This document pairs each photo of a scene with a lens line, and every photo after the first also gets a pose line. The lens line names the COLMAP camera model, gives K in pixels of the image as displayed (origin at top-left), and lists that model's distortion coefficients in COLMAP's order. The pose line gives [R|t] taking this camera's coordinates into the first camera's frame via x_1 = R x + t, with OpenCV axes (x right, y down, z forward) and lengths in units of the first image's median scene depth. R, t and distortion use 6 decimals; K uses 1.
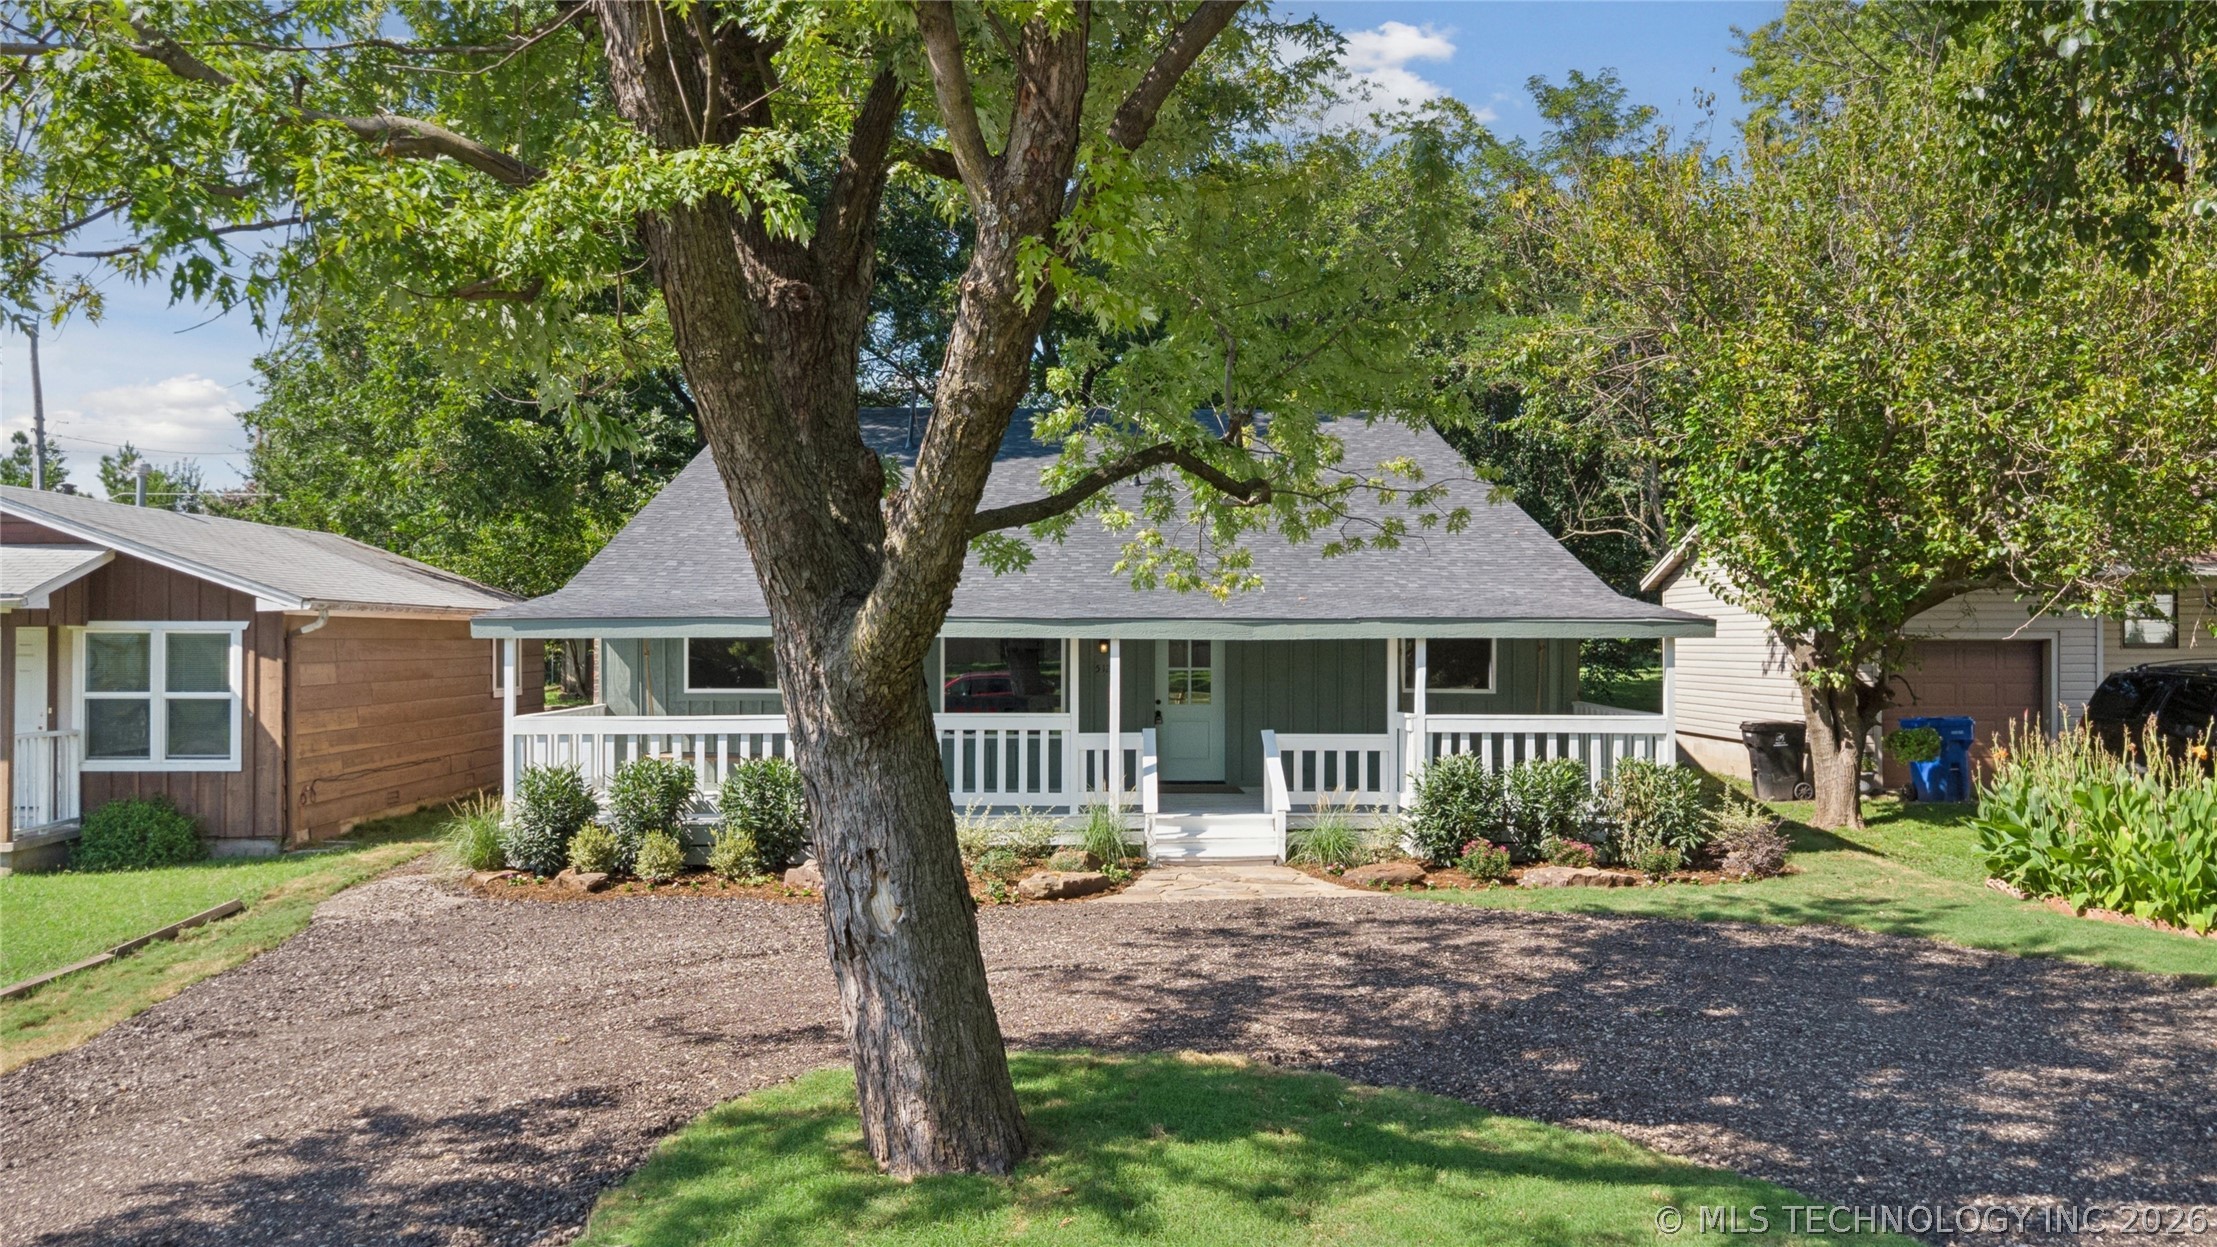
lens RADIAL K [[1614.7, 0, 1111.0], [0, 1614.7, 662.0], [0, 0, 1]] dist [0.033958, -0.061932]
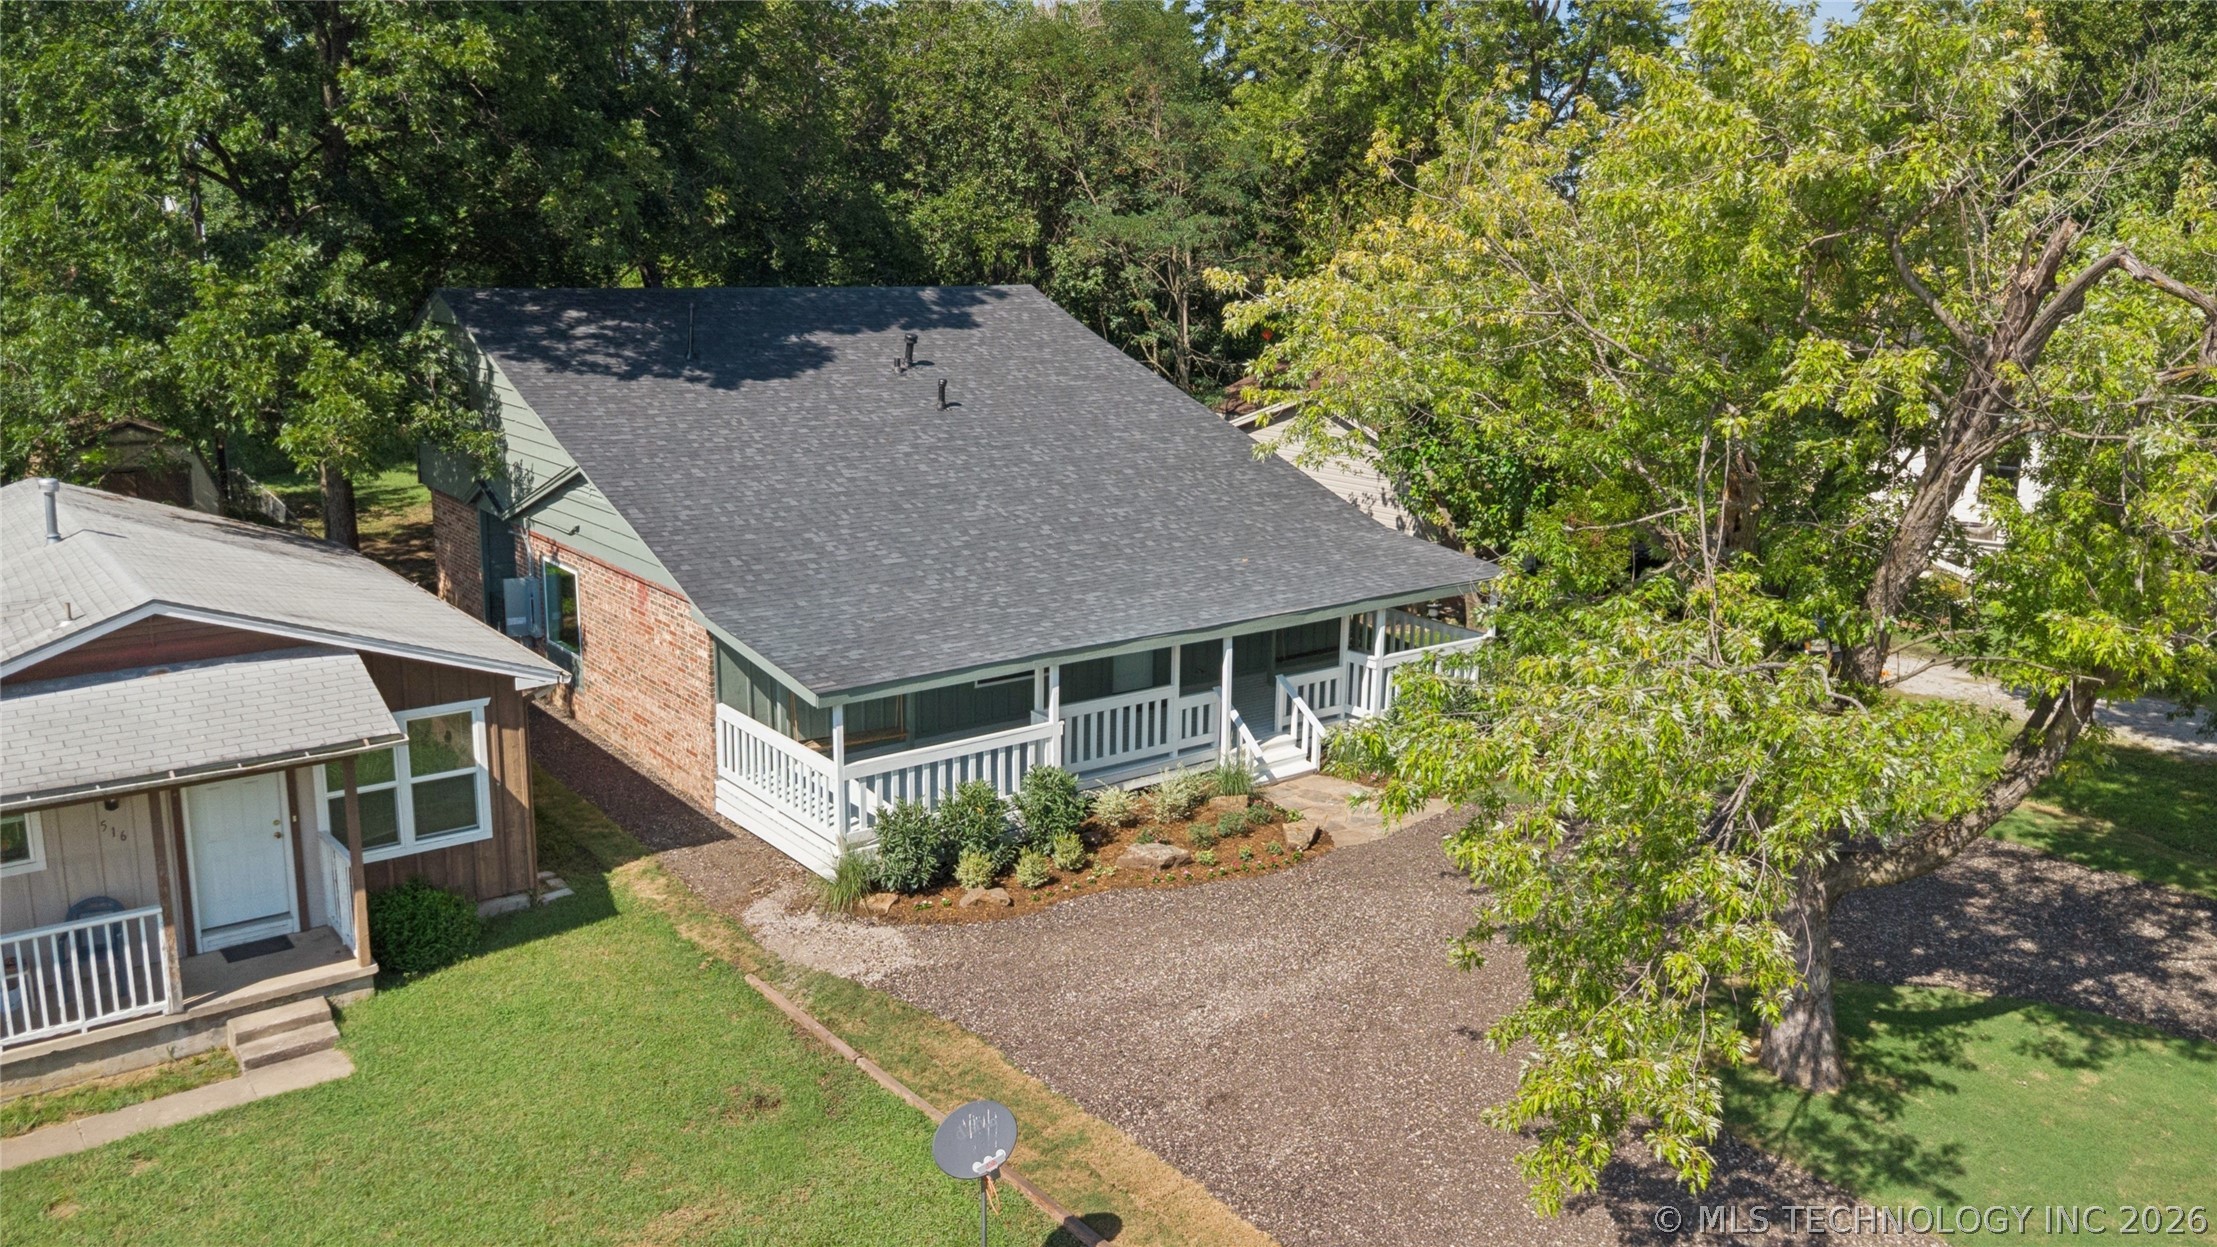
lens RADIAL K [[1665.6, 0, 1108.5], [0, 1665.6, 623.5], [0, 0, 1]] dist [0.005851, 0.003860]
pose [[0.815635, -0.120470, 0.565885, -0.842235], [-0.004793, 0.976641, 0.214823, -0.313490], [-0.578546, -0.177929, 0.796006, -0.059237]]
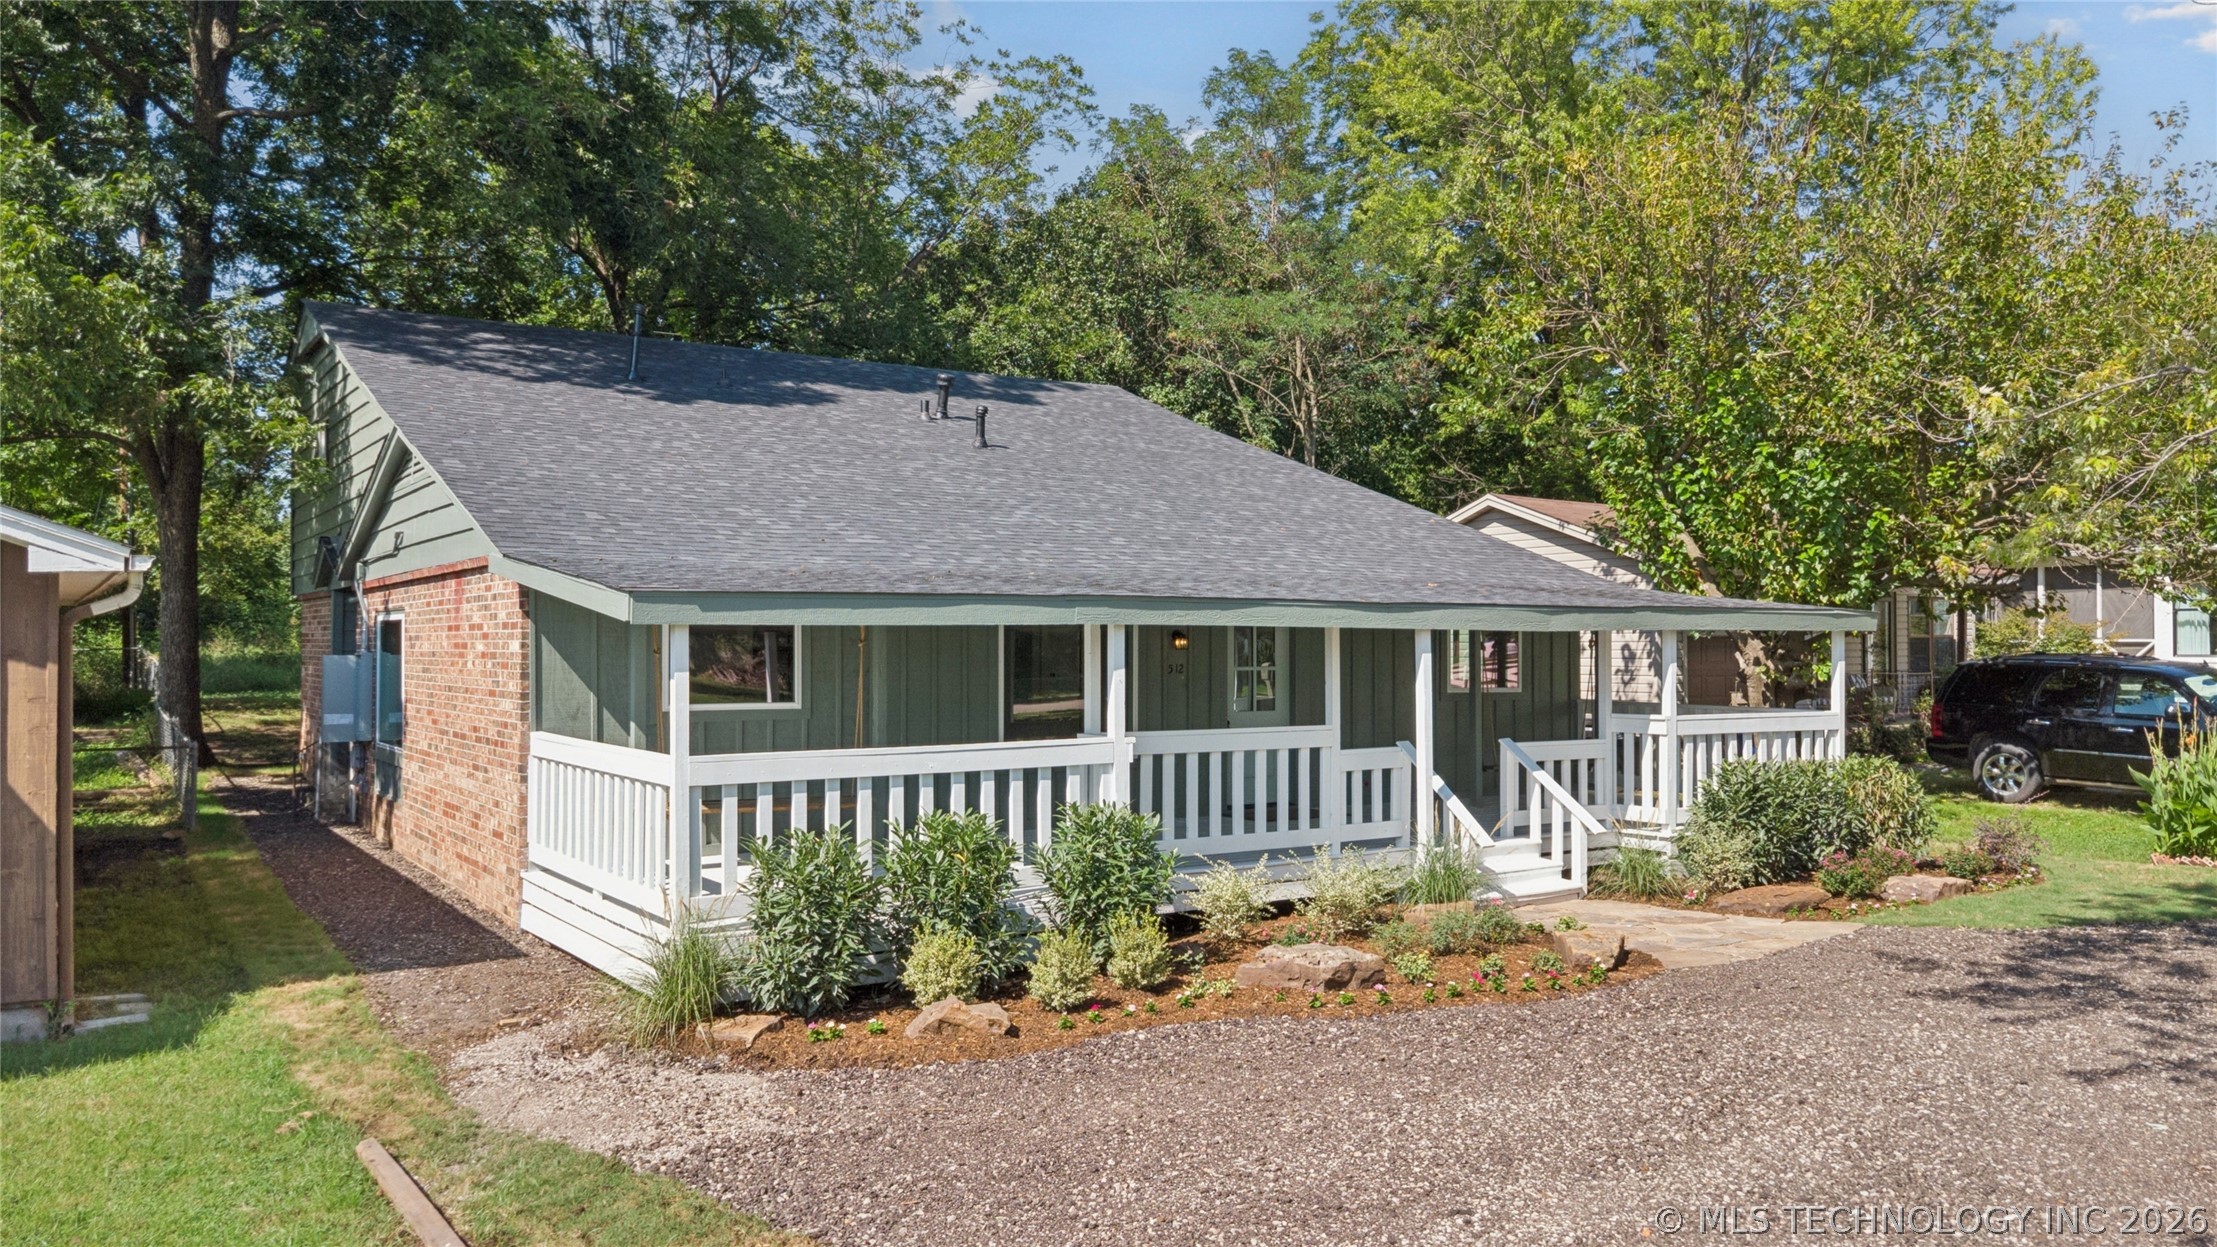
lens RADIAL K [[1614.7, 0, 1111.0], [0, 1614.7, 662.0], [0, 0, 1]] dist [0.033958, -0.061932]
pose [[0.853194, -0.006992, 0.521547, -0.518301], [0.008959, 0.999959, -0.001249, 0.001443], [-0.521517, 0.005738, 0.853222, 0.390850]]
